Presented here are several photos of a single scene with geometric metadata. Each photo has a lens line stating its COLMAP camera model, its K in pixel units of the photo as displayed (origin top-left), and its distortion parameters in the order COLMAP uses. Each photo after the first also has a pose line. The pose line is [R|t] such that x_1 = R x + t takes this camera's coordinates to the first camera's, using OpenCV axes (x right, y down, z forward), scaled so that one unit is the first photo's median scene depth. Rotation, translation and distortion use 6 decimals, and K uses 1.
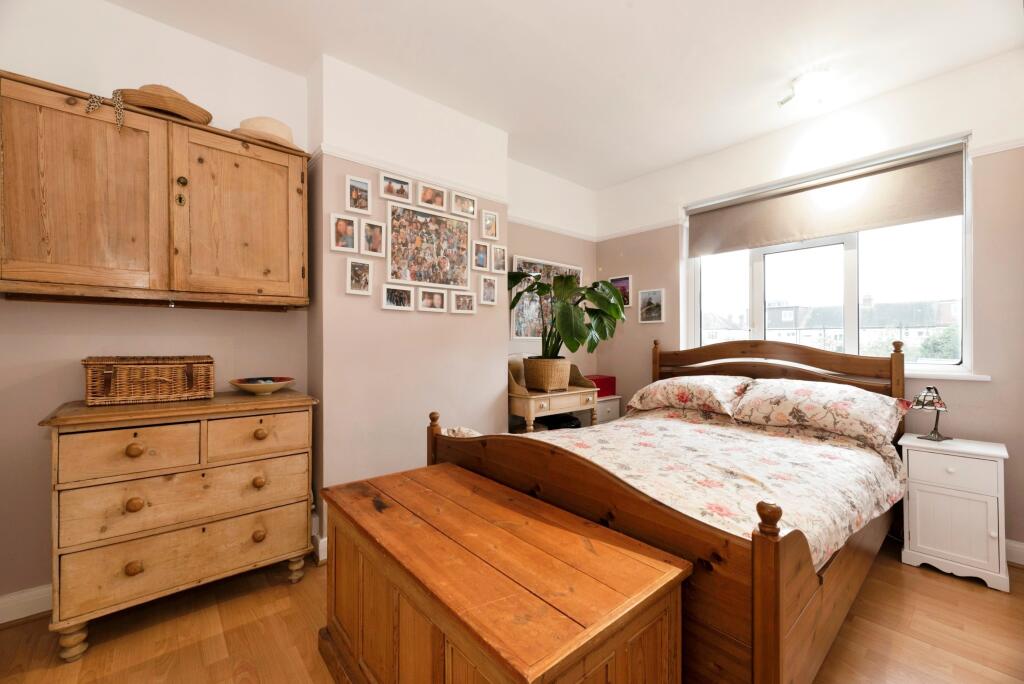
lens RADIAL K [[413.8, 0, 509.6], [0, 413.8, 341.5], [0, 0, 1]] dist [-0.001136, -0.000255]
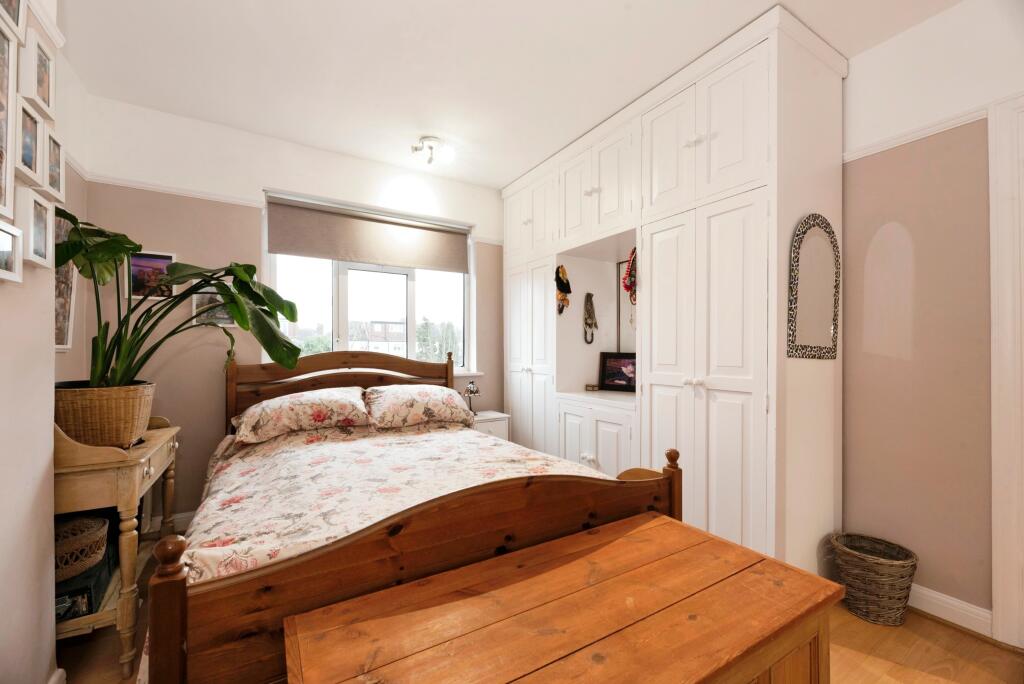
lens RADIAL K [[413.8, 0, 510.2], [0, 413.8, 348.4], [0, 0, 1]] dist [-0.001136, -0.000255]
pose [[0.156605, 0.007015, 0.987636, -0.459068], [-0.002948, 0.999974, -0.006635, -0.004156], [-0.987657, -0.001873, 0.156621, 0.557605]]
